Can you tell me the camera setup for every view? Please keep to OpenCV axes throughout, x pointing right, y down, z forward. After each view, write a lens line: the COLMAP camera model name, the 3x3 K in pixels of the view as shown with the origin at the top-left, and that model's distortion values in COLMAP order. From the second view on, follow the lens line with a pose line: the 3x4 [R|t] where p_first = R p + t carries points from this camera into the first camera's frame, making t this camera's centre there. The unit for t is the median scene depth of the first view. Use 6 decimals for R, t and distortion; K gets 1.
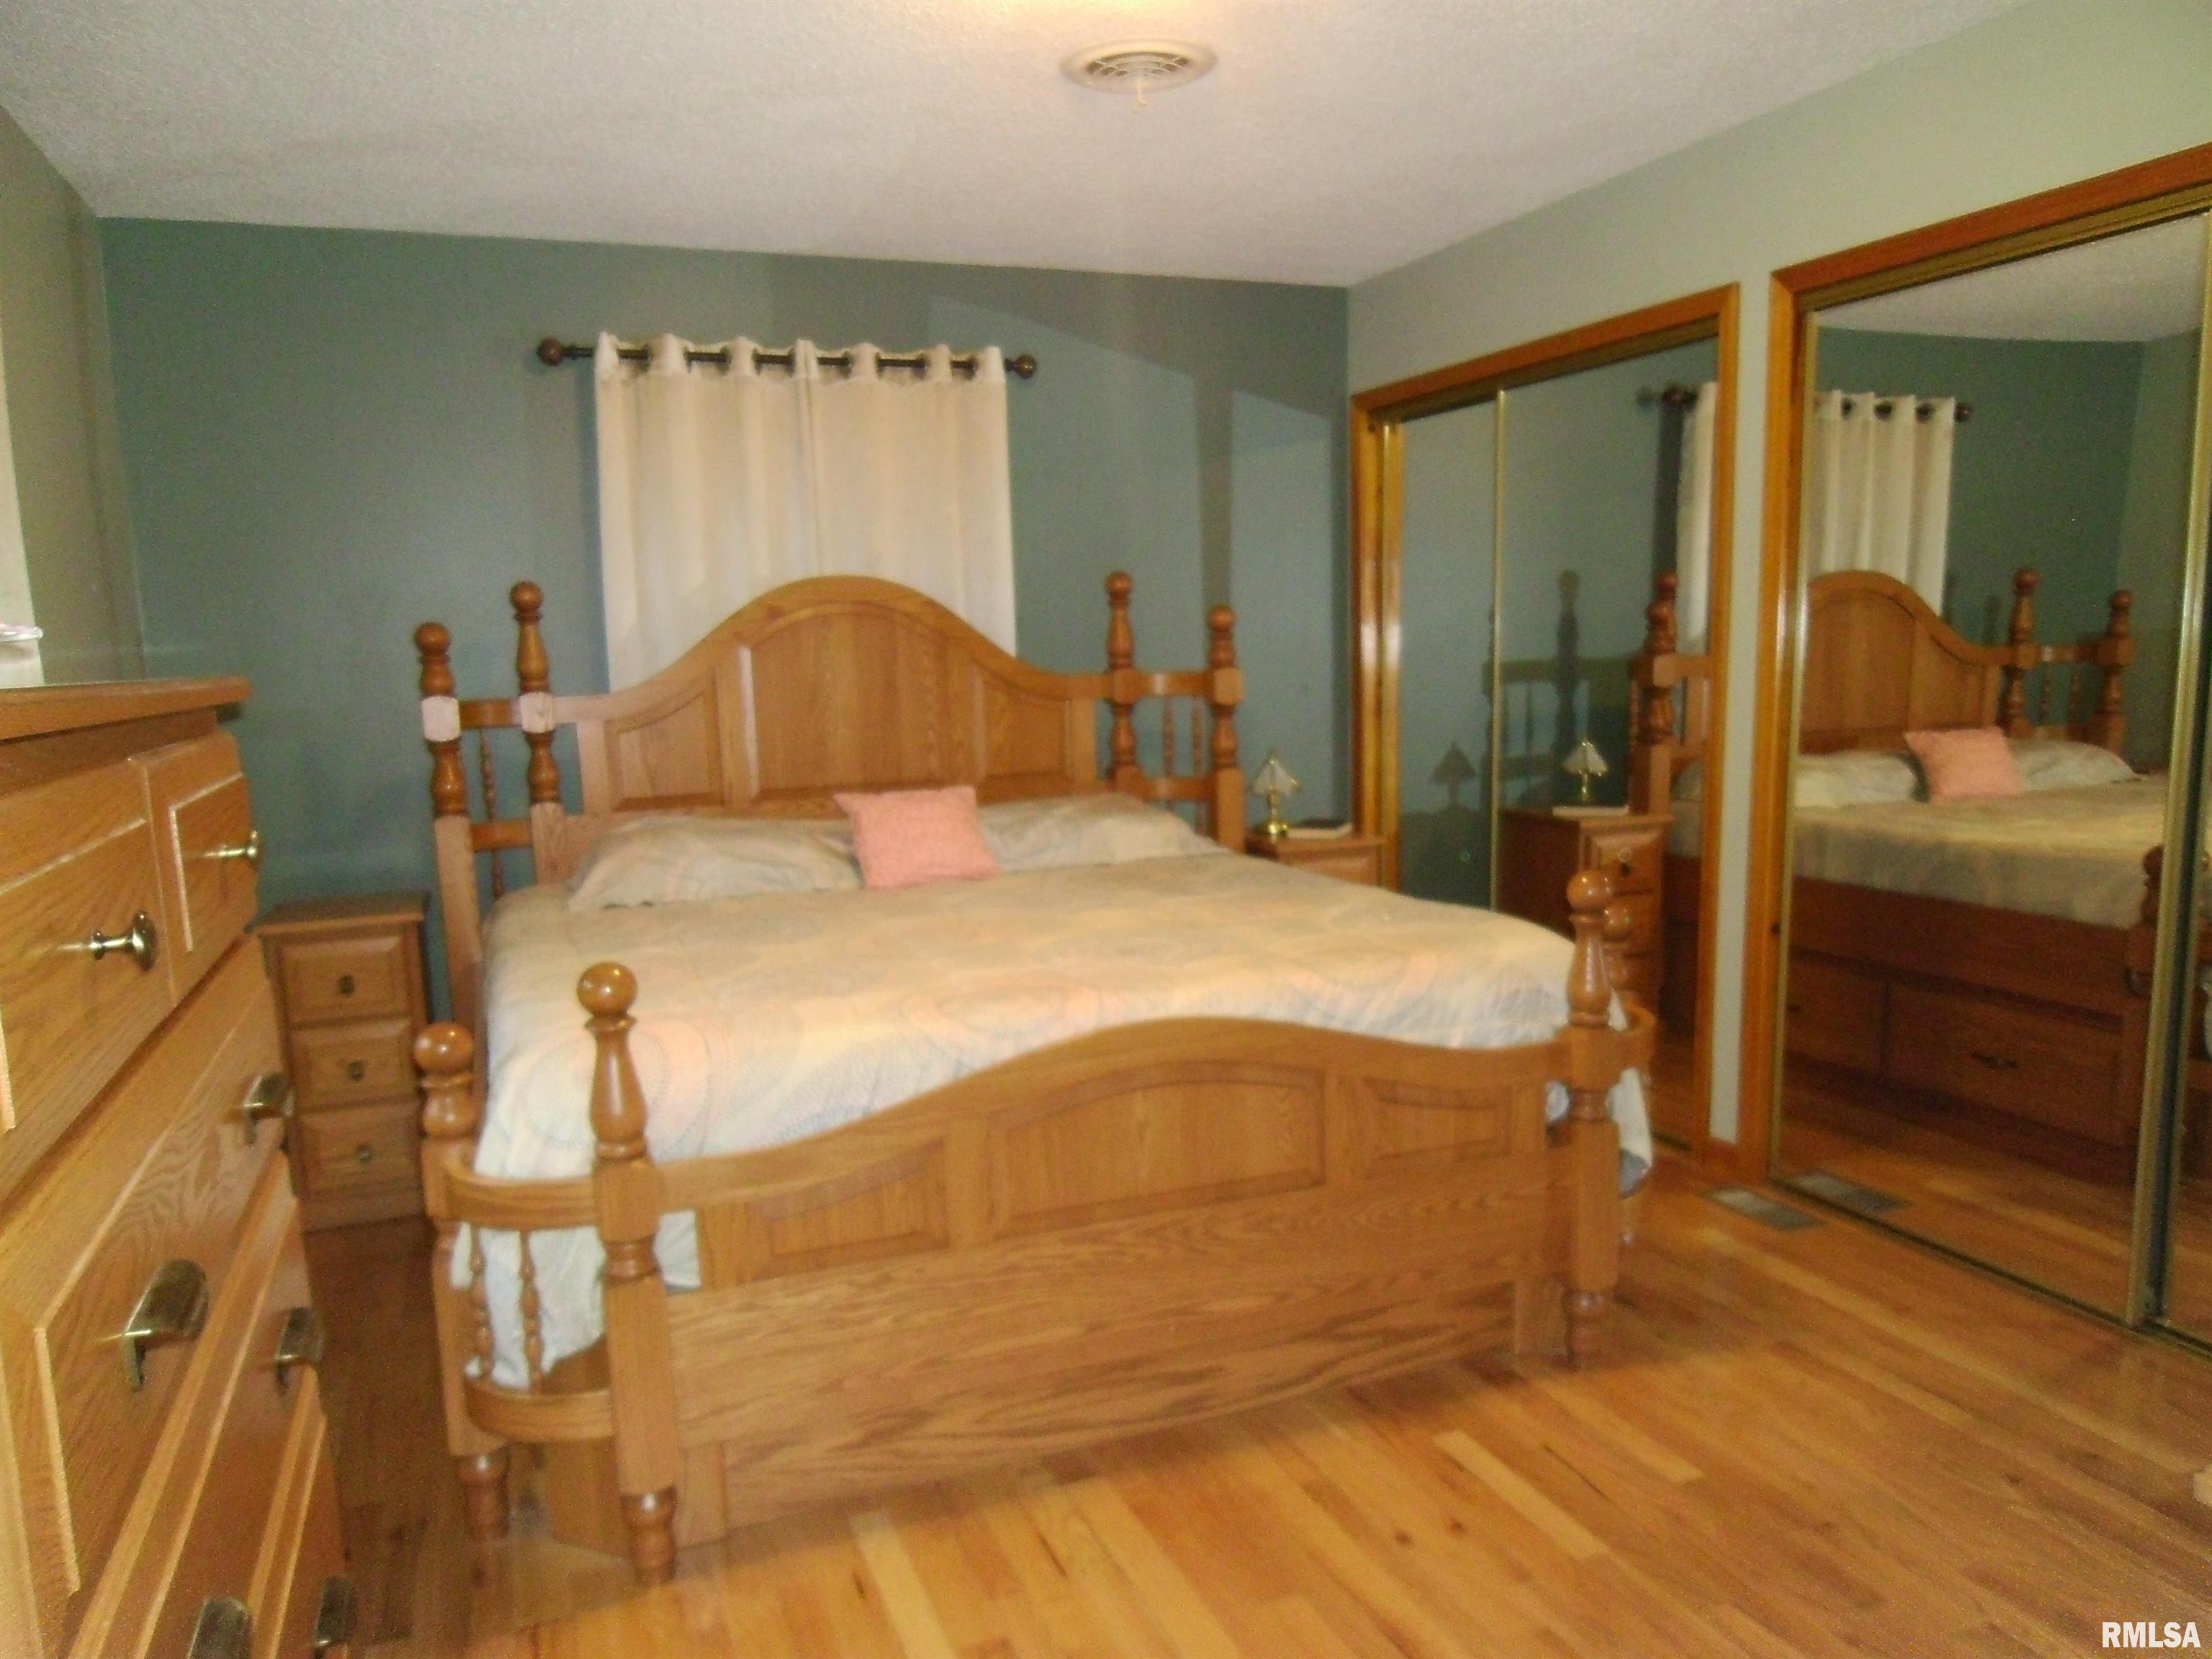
lens RADIAL K [[1619.6, 0, 1109.8], [0, 1619.6, 885.0], [0, 0, 1]] dist [-0.000689, 0.014087]
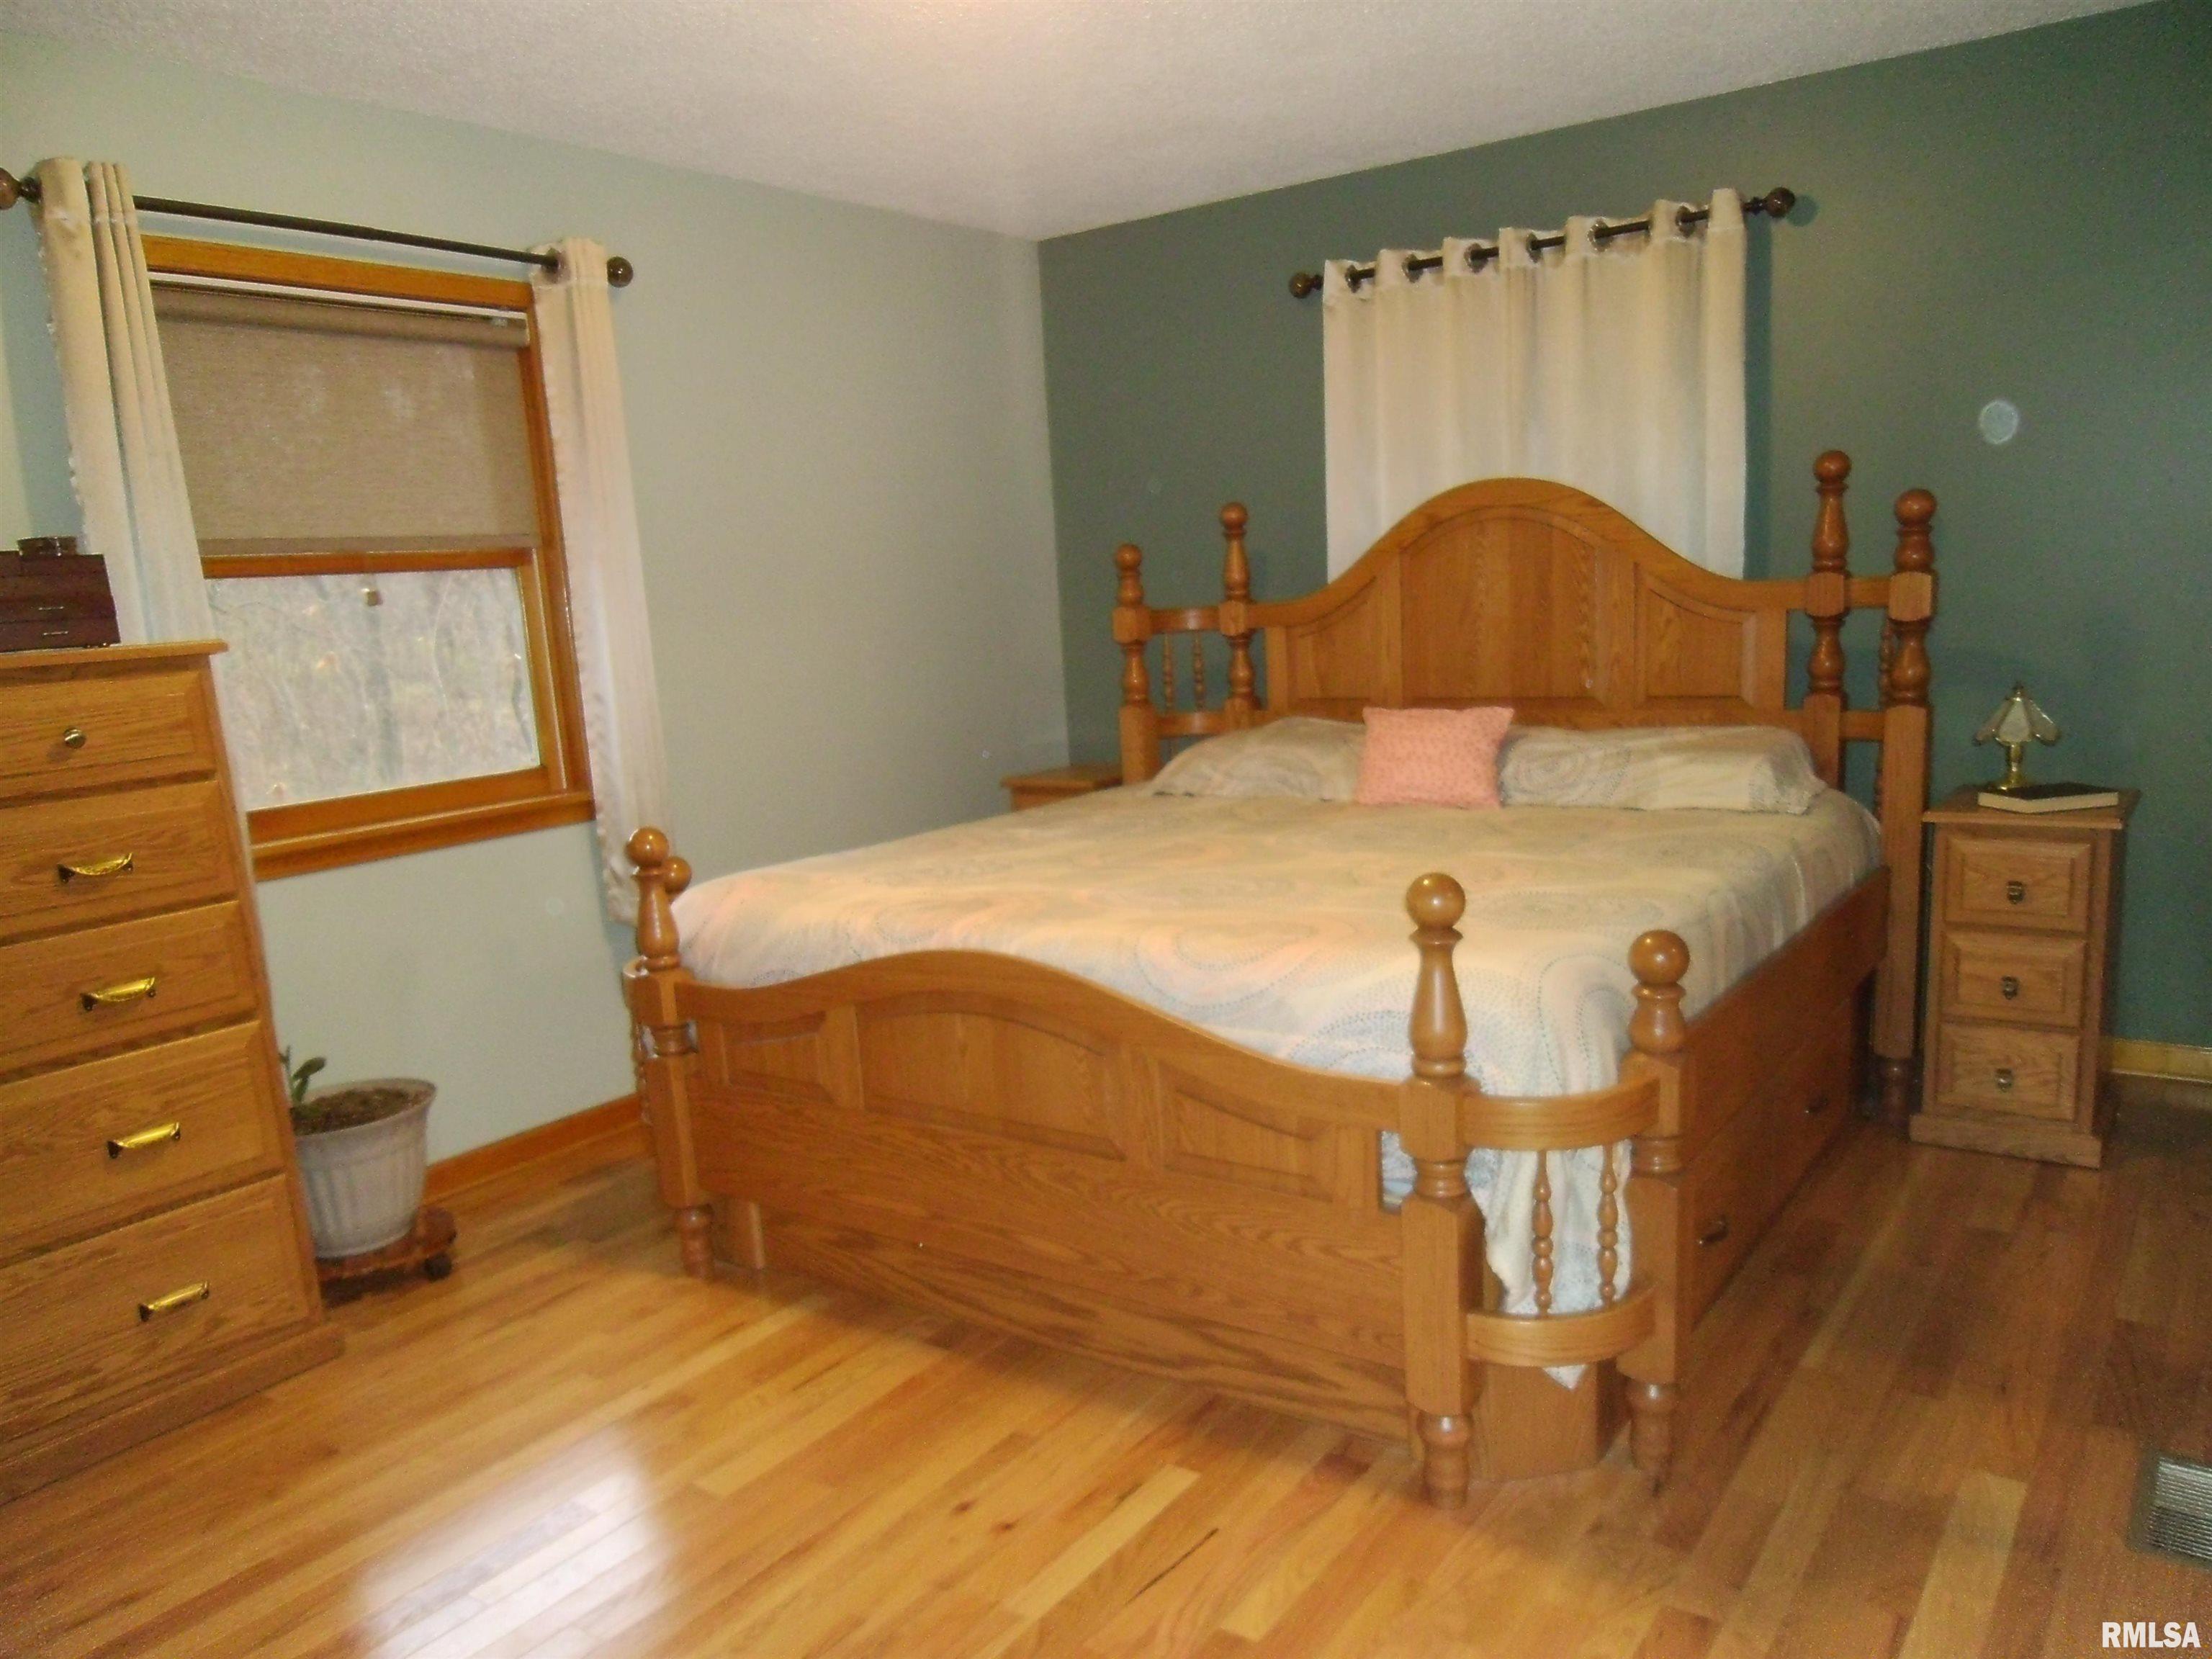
lens RADIAL K [[1577.1, 0, 1108.2], [0, 1577.1, 894.9], [0, 0, 1]] dist [-0.010095, -0.001436]
pose [[0.545705, 0.162768, -0.822017, 0.583540], [-0.086091, 0.986653, 0.138215, -0.064265], [0.833543, -0.004657, 0.552435, 0.331122]]
